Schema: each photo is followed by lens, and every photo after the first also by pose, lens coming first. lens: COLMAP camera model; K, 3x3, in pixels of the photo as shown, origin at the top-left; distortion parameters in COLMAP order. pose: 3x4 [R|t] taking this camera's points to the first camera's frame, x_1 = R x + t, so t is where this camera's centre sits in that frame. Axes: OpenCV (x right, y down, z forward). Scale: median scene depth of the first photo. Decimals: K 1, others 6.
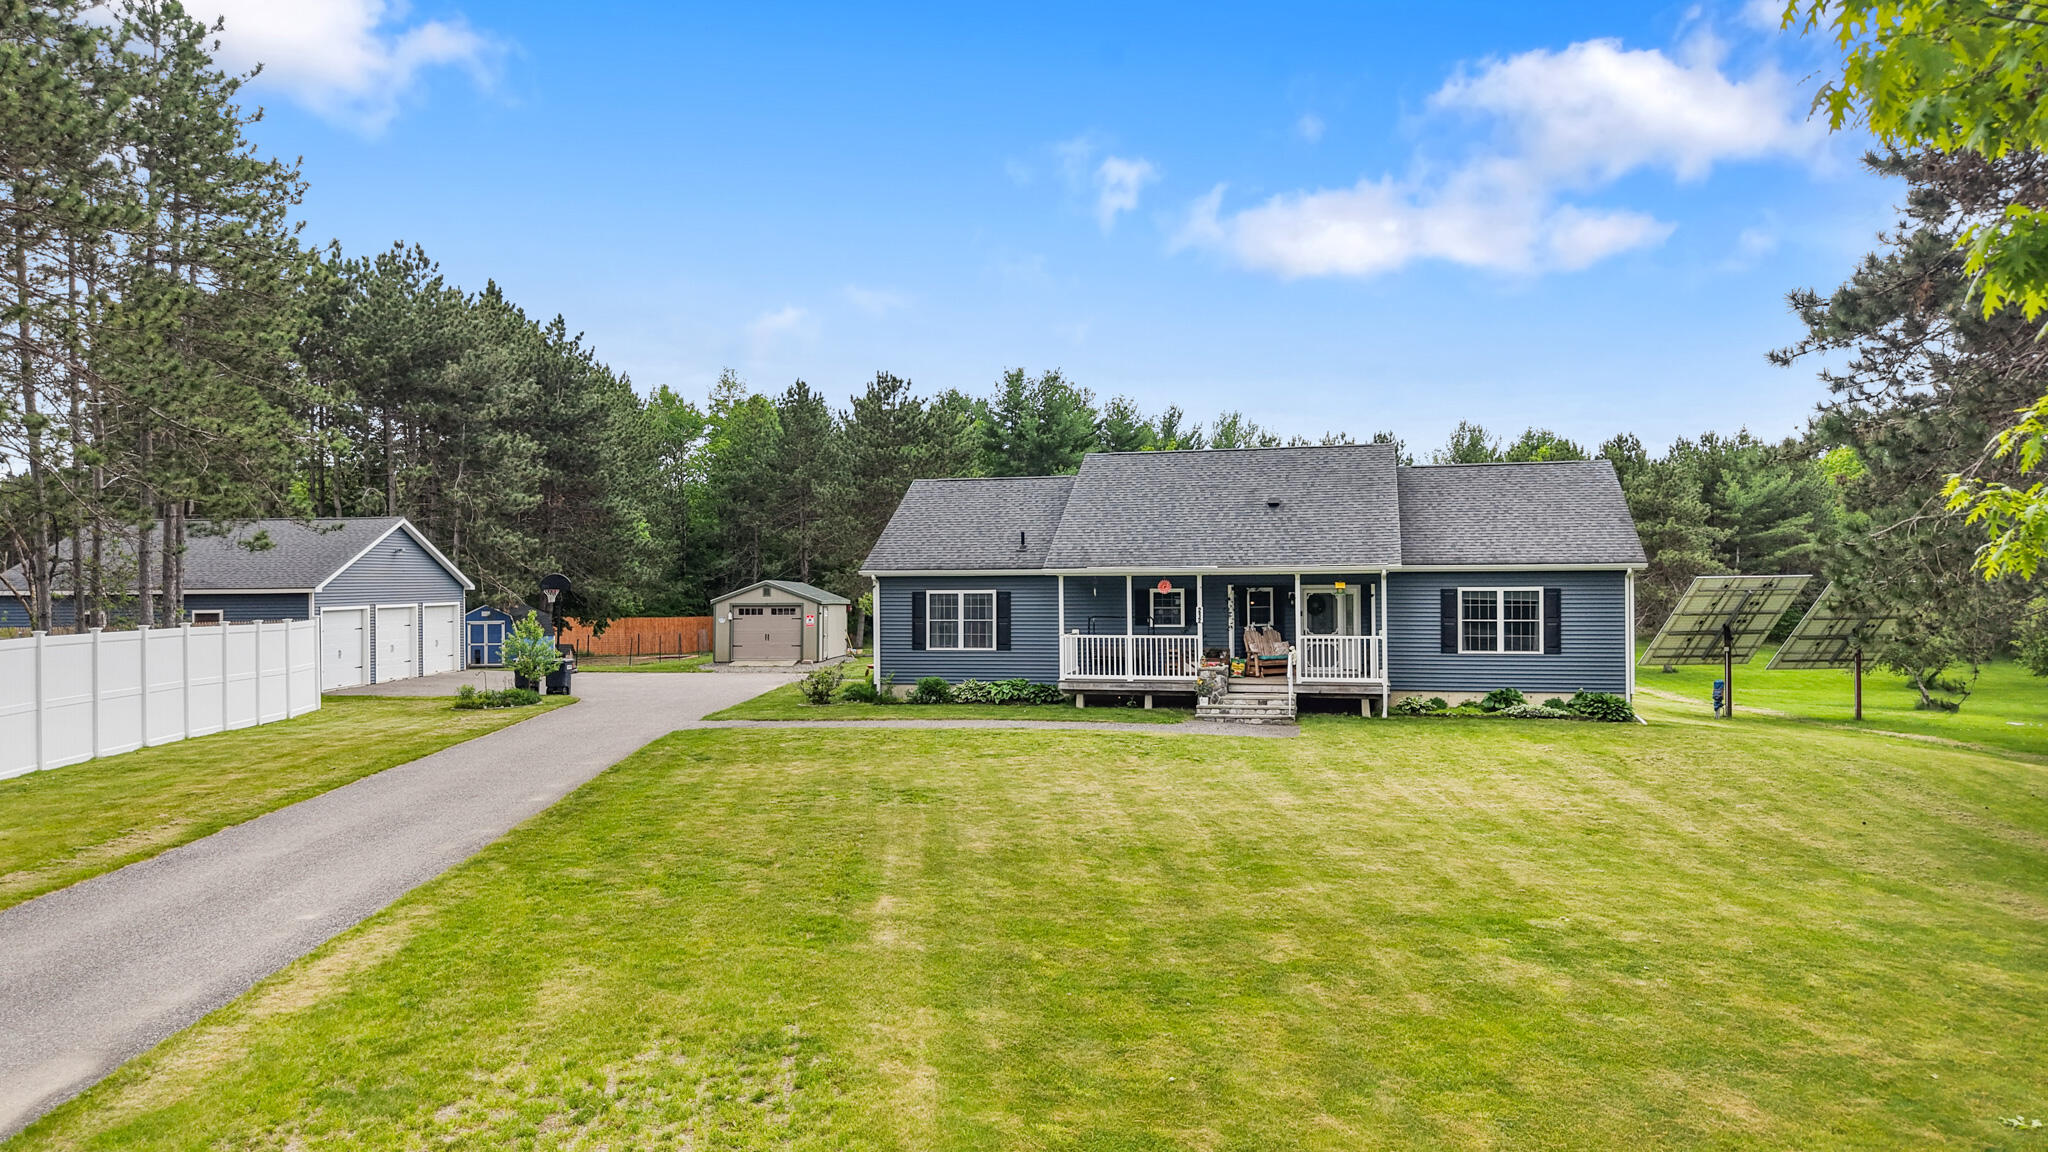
lens RADIAL K [[1375.6, 0, 1036.4], [0, 1375.6, 570.7], [0, 0, 1]] dist [0.025453, -0.031962]
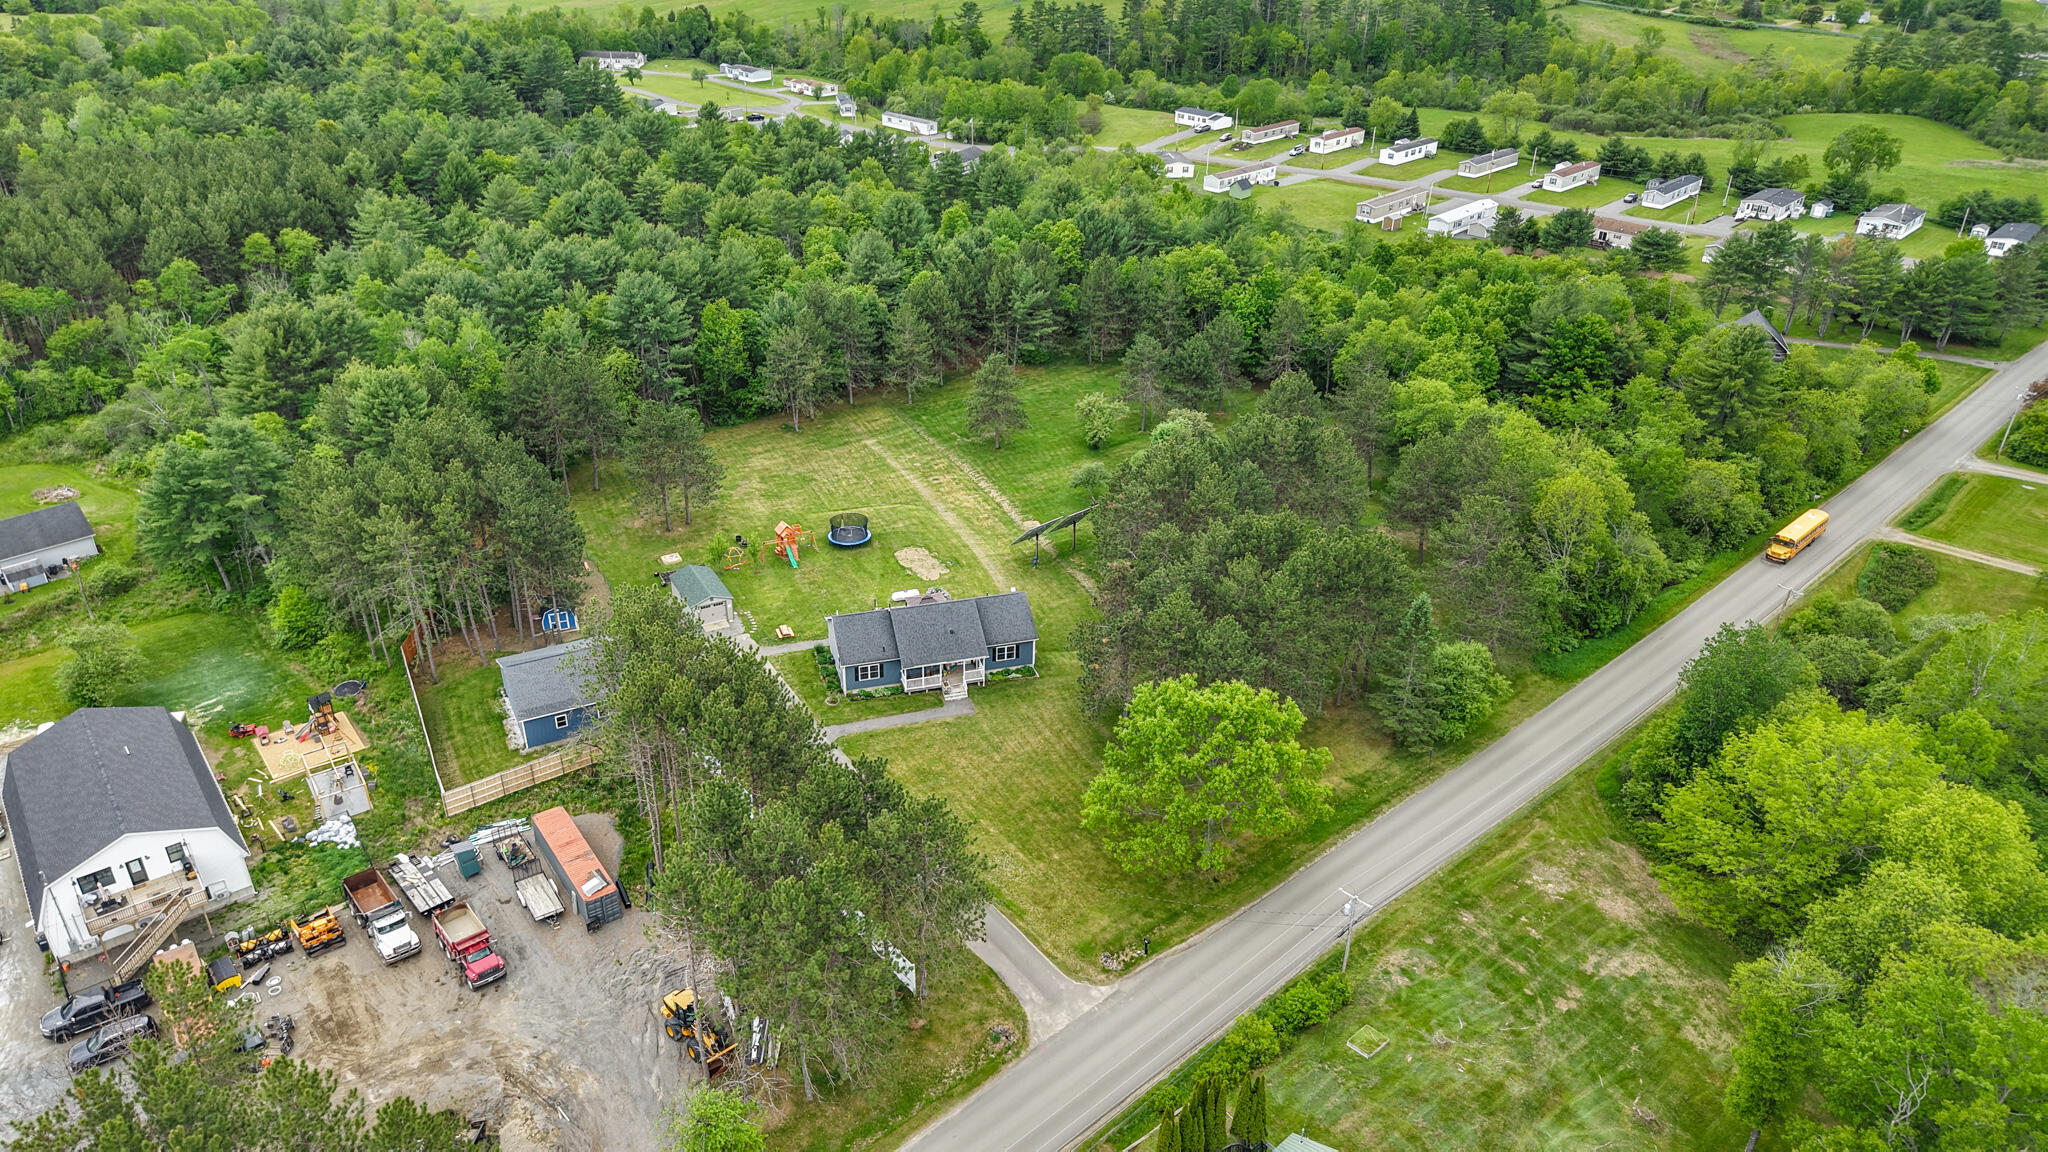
lens RADIAL K [[1375.6, 0, 1030.0], [0, 1375.6, 570.9], [0, 0, 1]] dist [0.025453, -0.031962]
pose [[0.868590, -0.211026, 0.448351, -1.081336], [-0.034087, 0.877203, 0.478909, -1.679567], [-0.494357, -0.431258, 0.754737, -1.577999]]
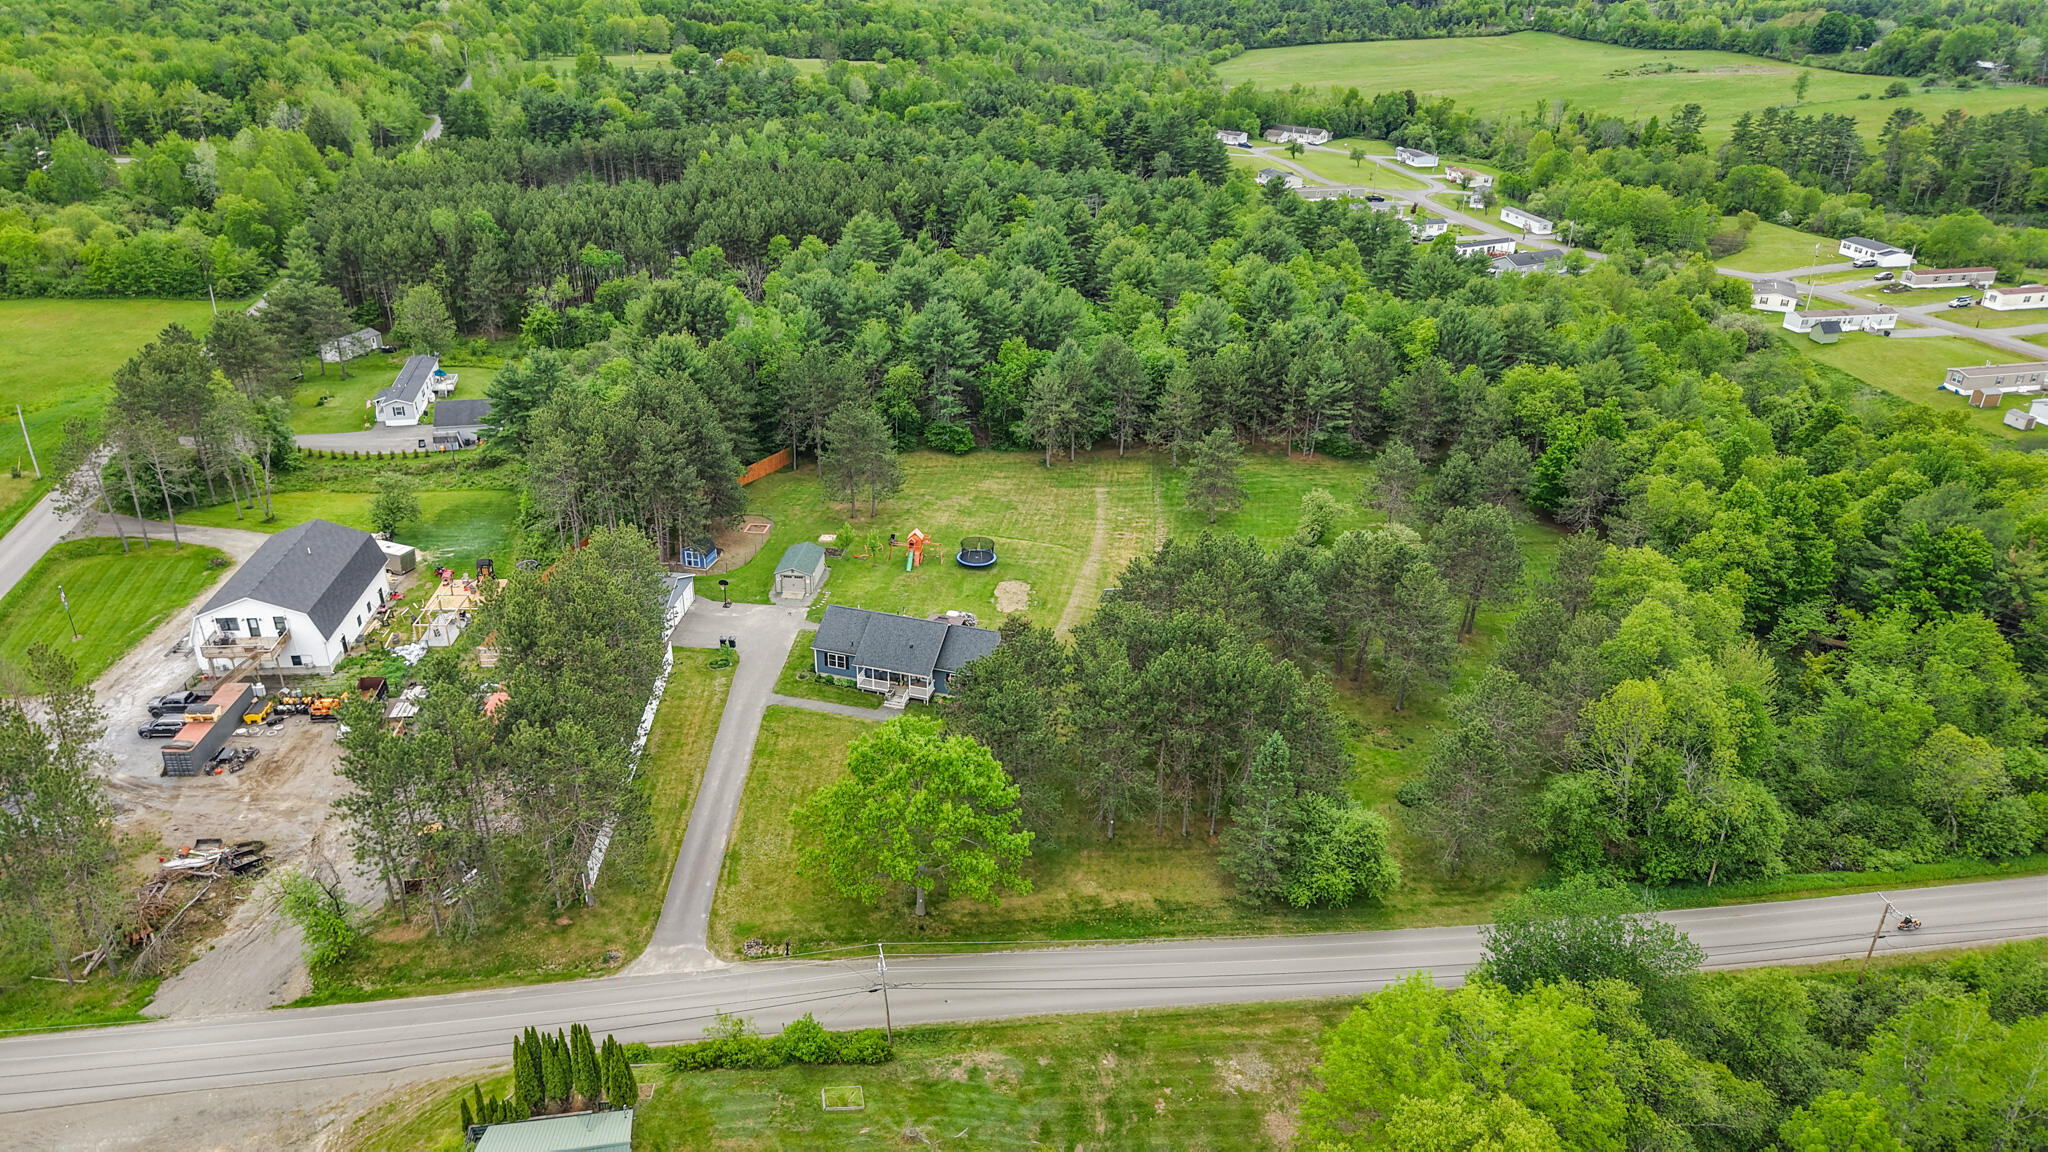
lens RADIAL K [[1375.6, 0, 1025.1], [0, 1375.6, 579.7], [0, 0, 1]] dist [0.025453, -0.031962]
pose [[0.997312, 0.054966, -0.048446, 0.575714], [-0.027205, 0.891744, 0.451723, -1.709206], [0.068031, -0.449191, 0.890842, -2.065727]]
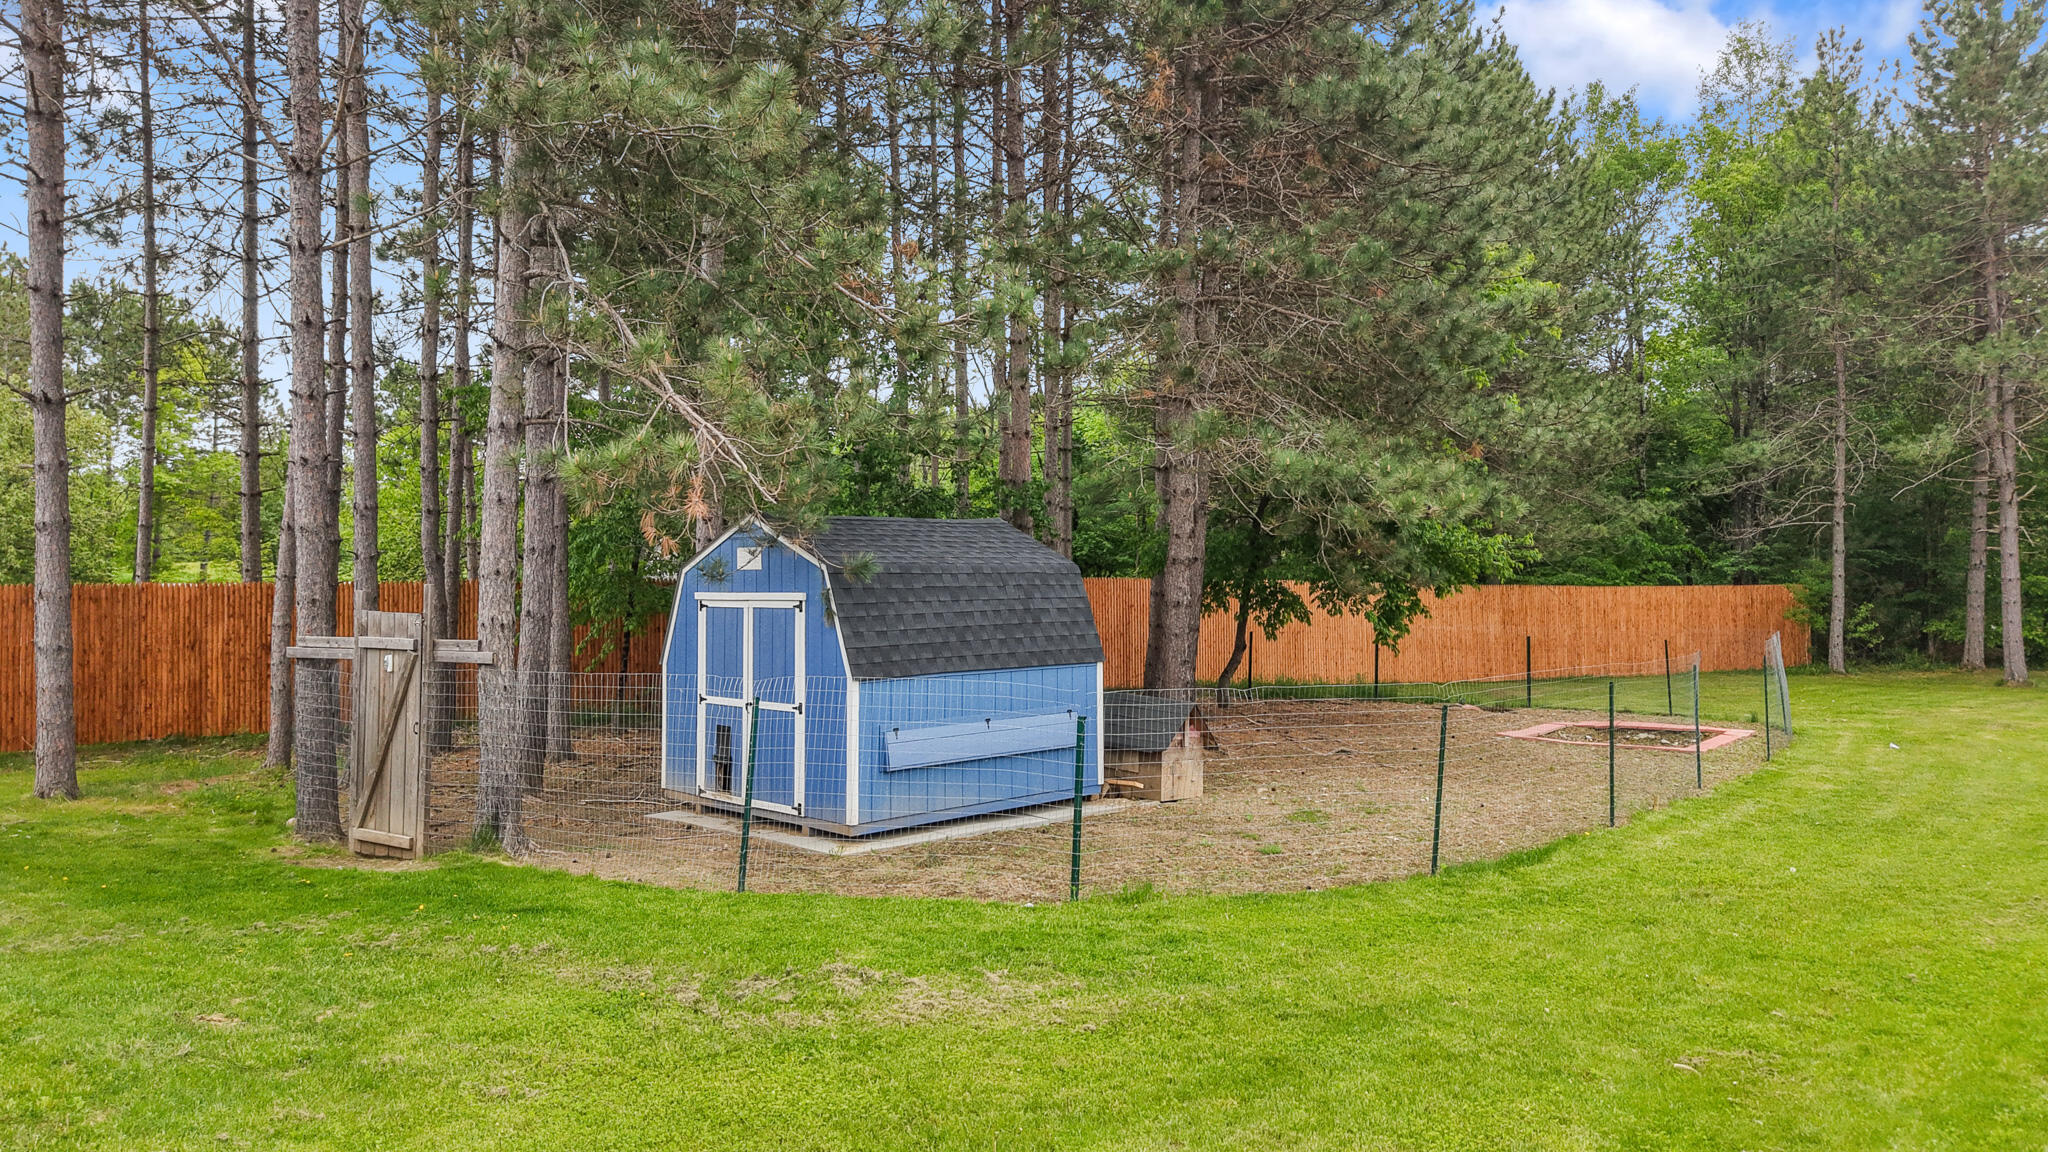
lens RADIAL K [[1375.6, 0, 1018.7], [0, 1375.6, 542.1], [0, 0, 1]] dist [0.025453, -0.031962]
pose [[0.794562, -0.007383, -0.607138, -0.352691], [0.008841, 0.999961, -0.000589, 0.042940], [0.607118, -0.004899, 0.794596, 1.270259]]
